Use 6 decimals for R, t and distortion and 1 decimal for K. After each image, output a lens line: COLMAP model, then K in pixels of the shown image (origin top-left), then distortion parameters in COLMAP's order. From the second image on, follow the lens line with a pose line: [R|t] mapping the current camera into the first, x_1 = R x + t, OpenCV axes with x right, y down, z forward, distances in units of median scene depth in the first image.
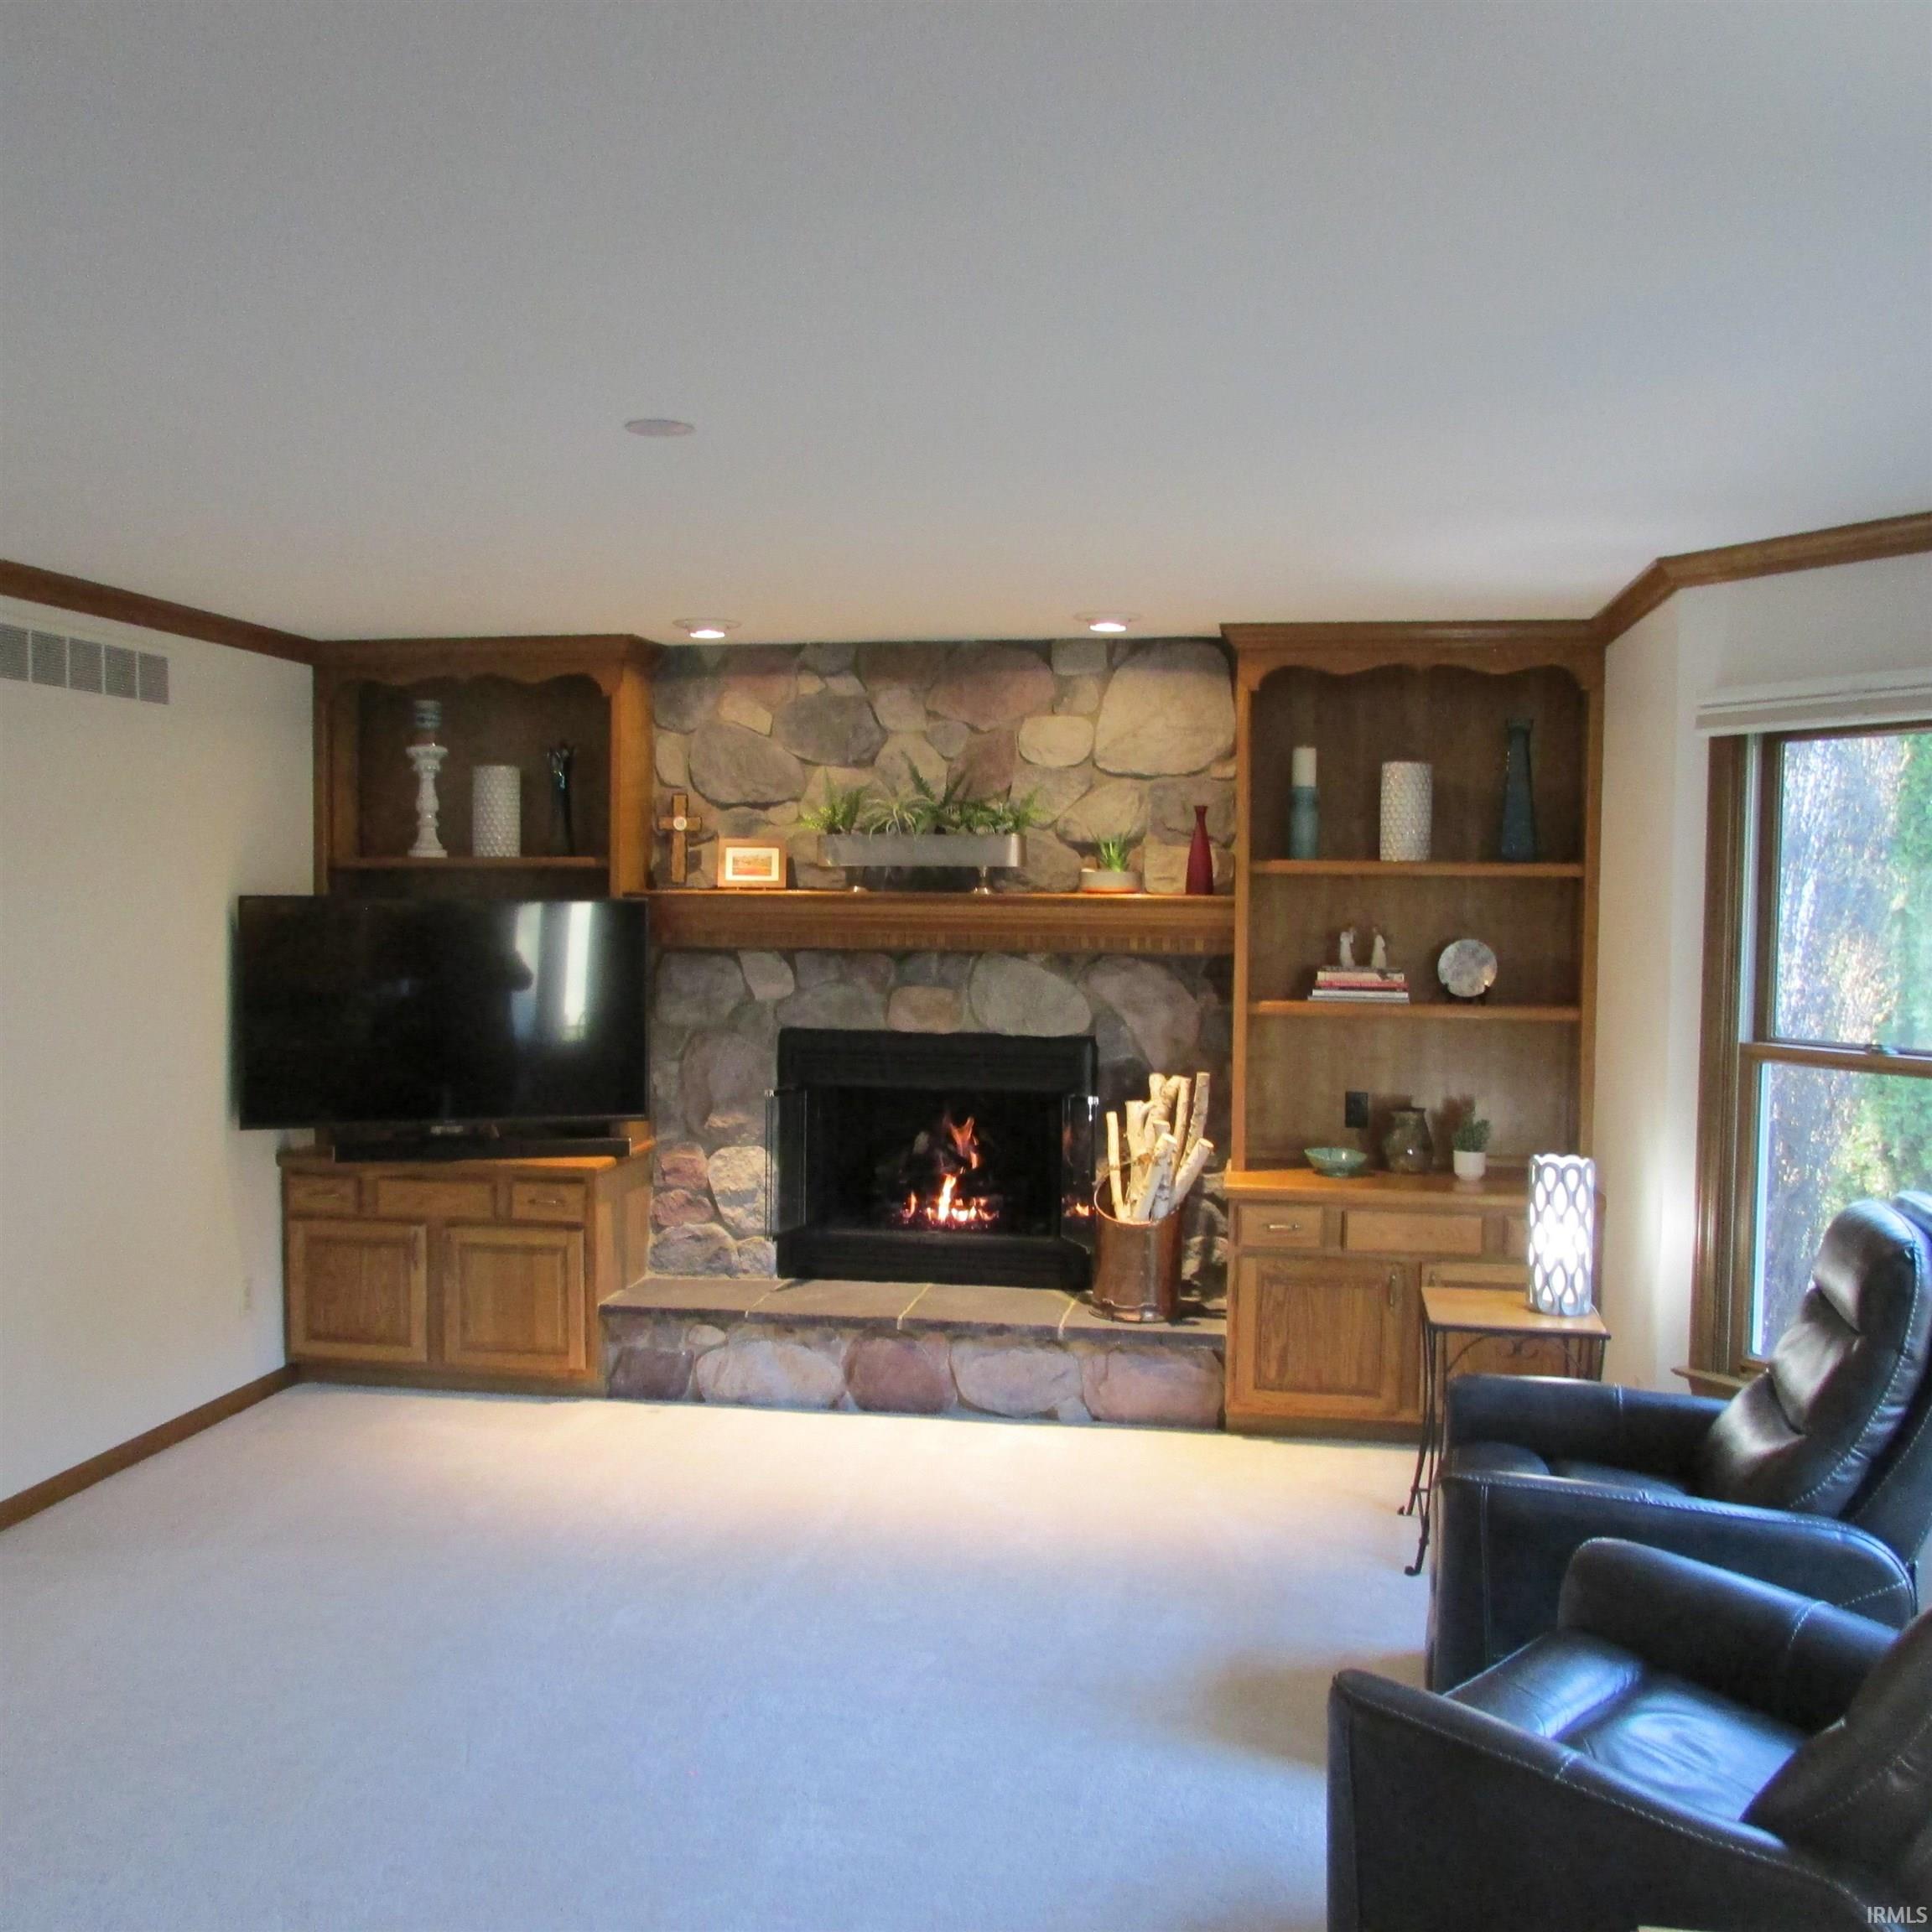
lens RADIAL K [[1875.1, 0, 970.3], [0, 1875.1, 946.7], [0, 0, 1]] dist [-0.020338, 0.011883]
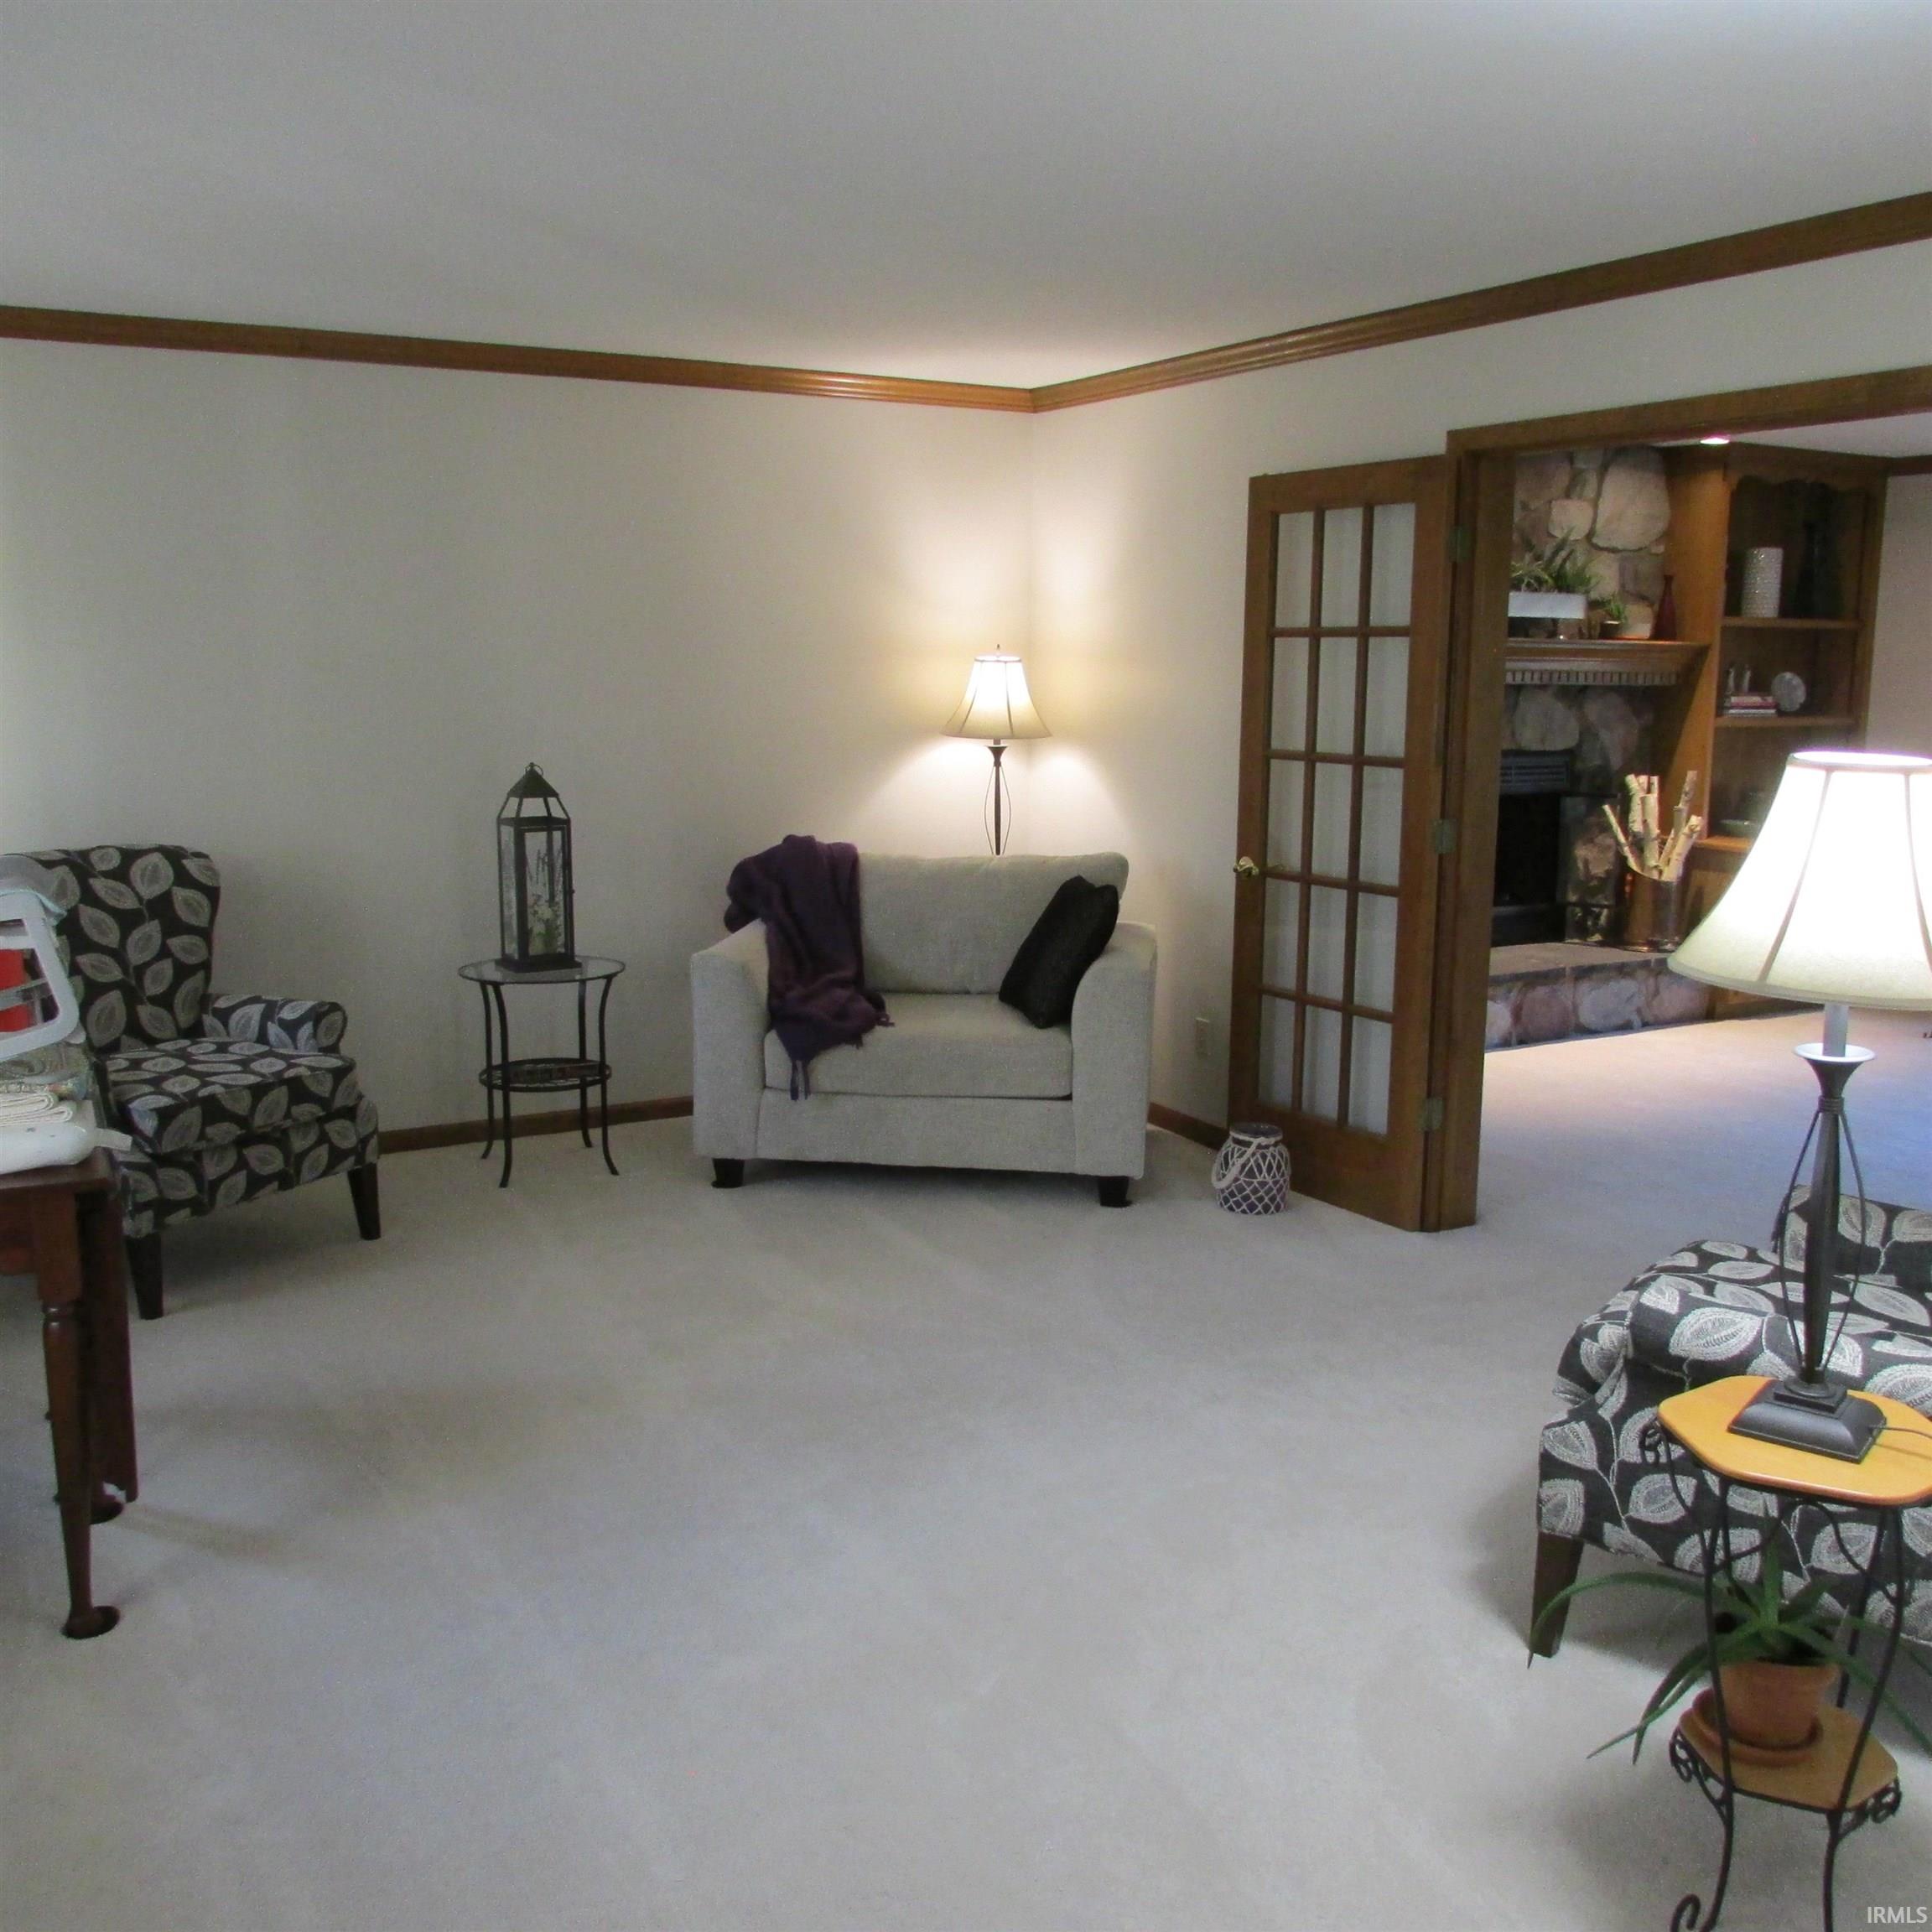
lens RADIAL K [[1875.1, 0, 970.3], [0, 1875.1, 946.7], [0, 0, 1]] dist [-0.020338, 0.011883]
pose [[0.778165, -0.096695, 0.620572, -1.110836], [0.013892, 0.990485, 0.136914, -0.000735], [-0.627906, -0.097921, 0.772104, 0.240131]]
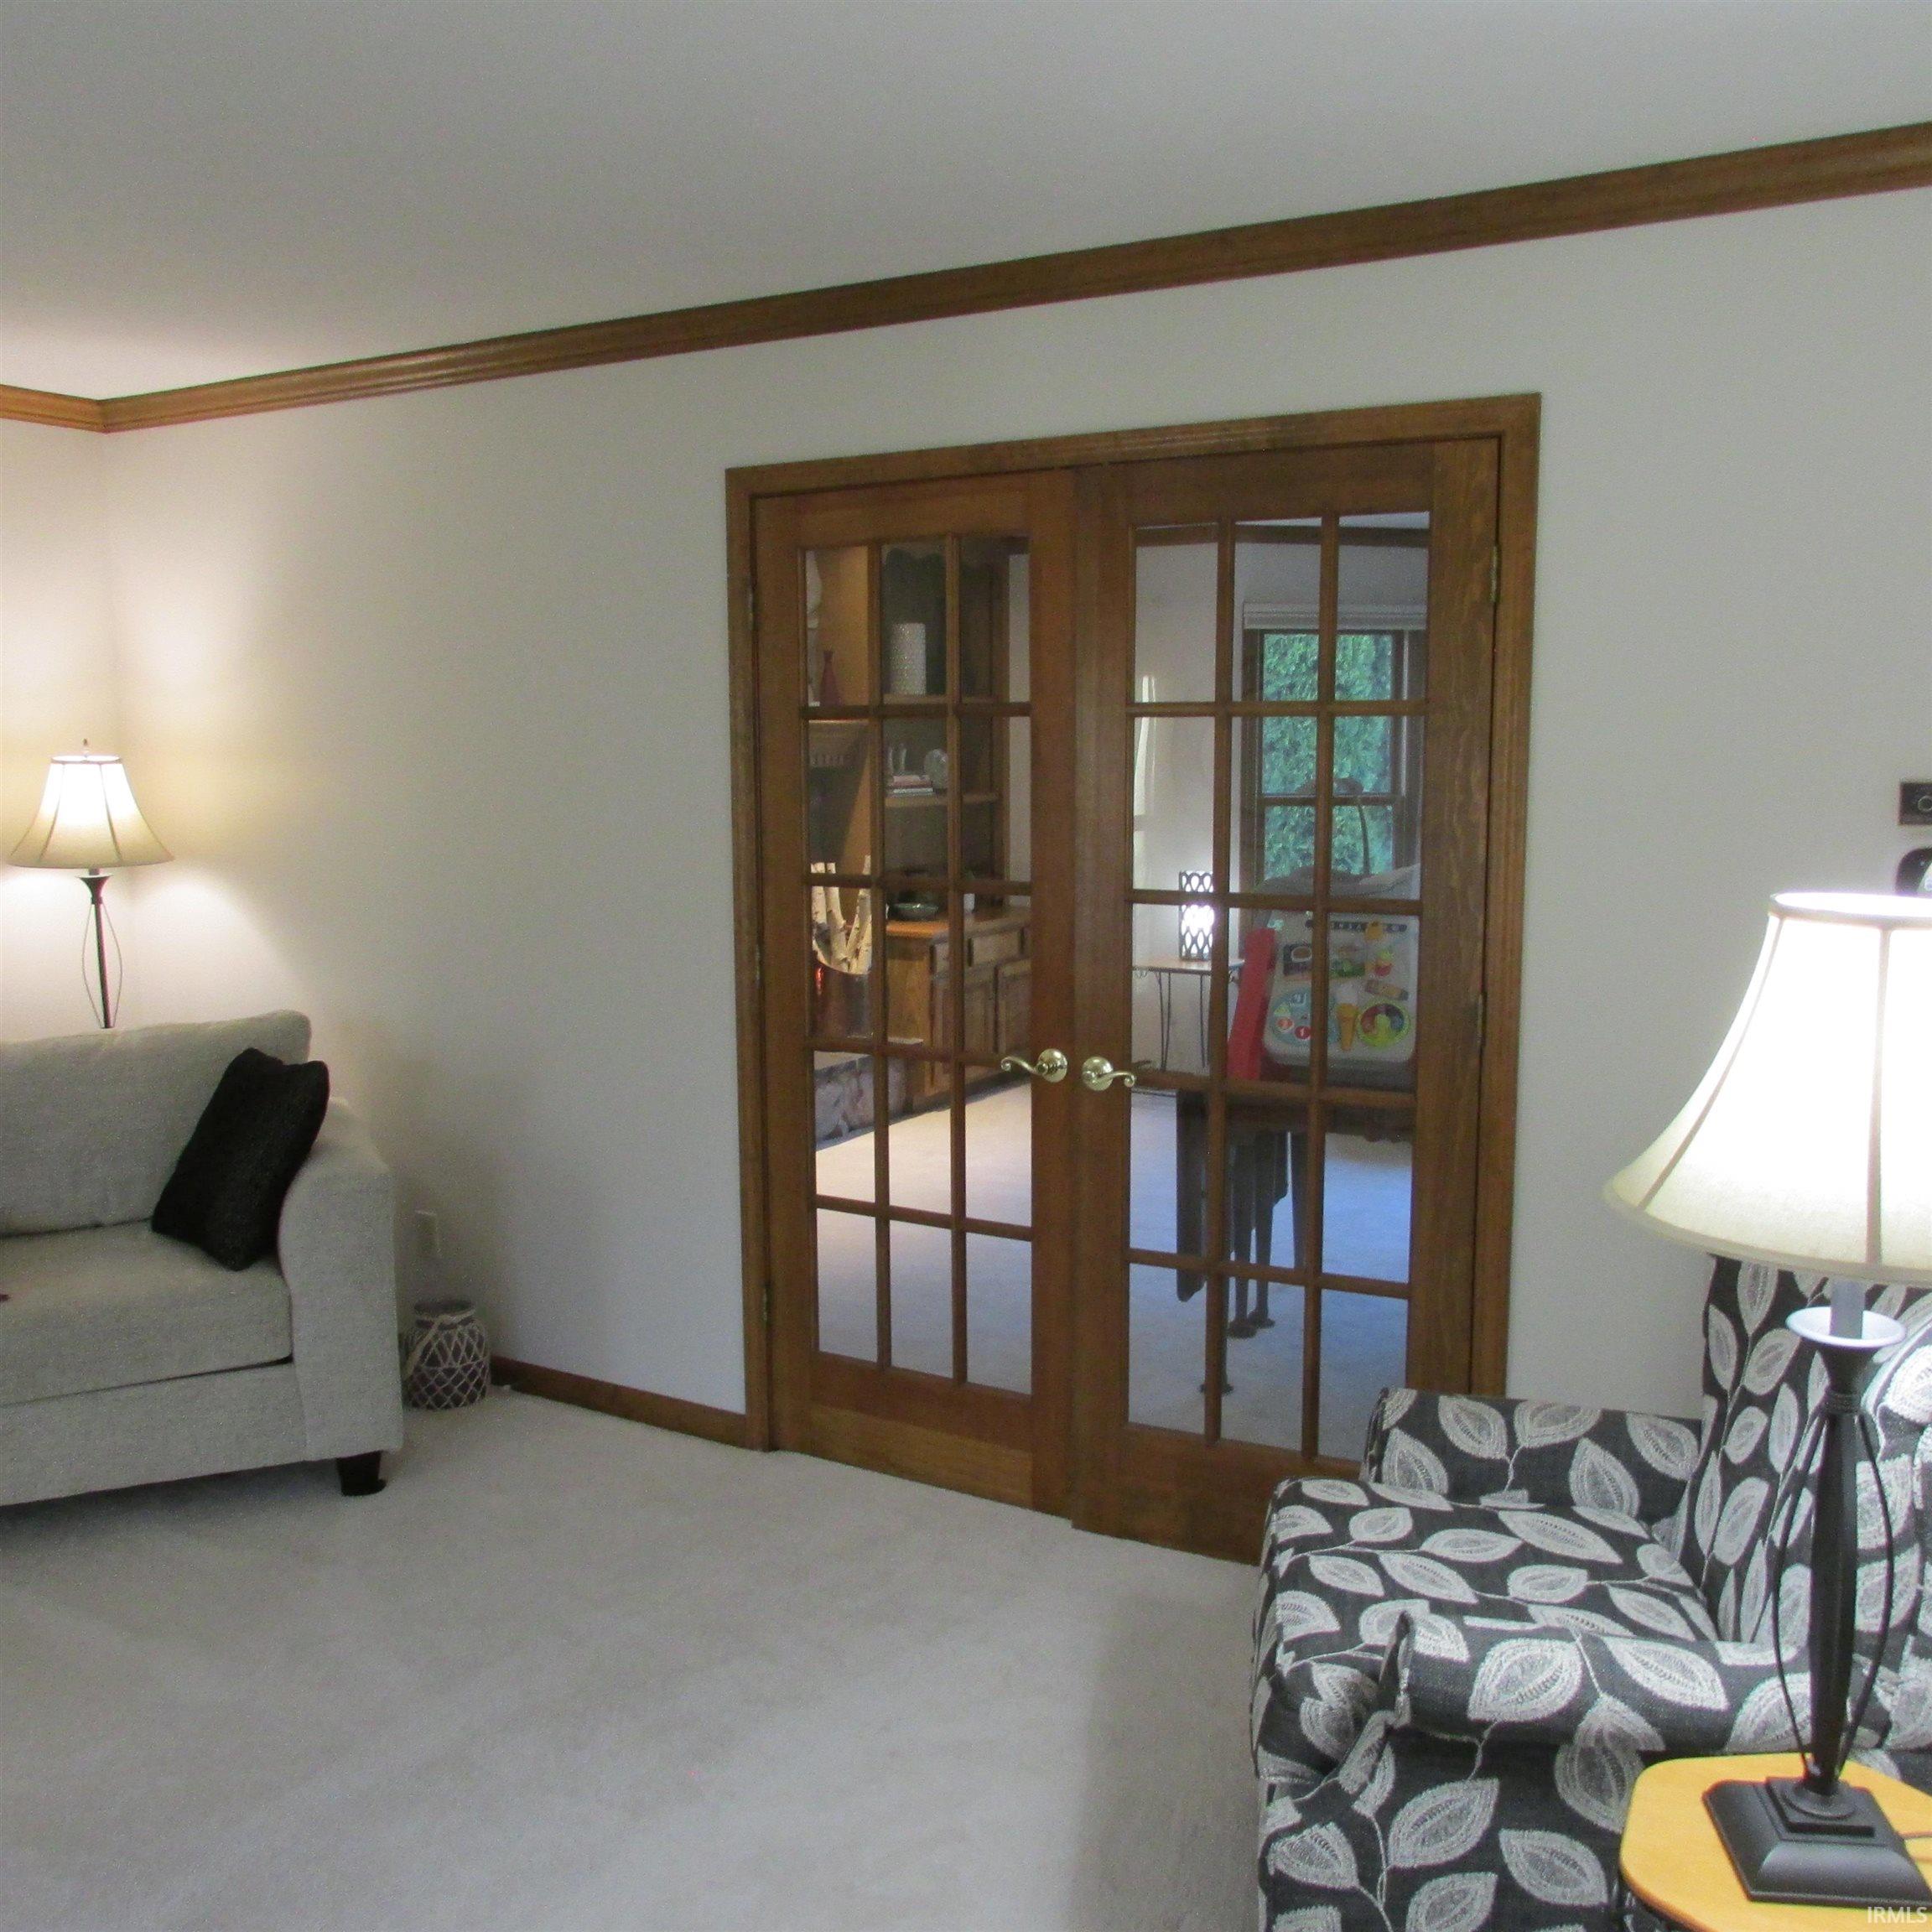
lens RADIAL K [[1861.1, 0, 966.0], [0, 1861.1, 966.0], [0, 0, 1]] dist [-0.000234, 0.006623]
pose [[0.360903, -0.126544, 0.923978, -1.022272], [0.037425, 0.991919, 0.121231, -0.011399], [-0.931852, -0.009173, 0.362722, 0.438454]]
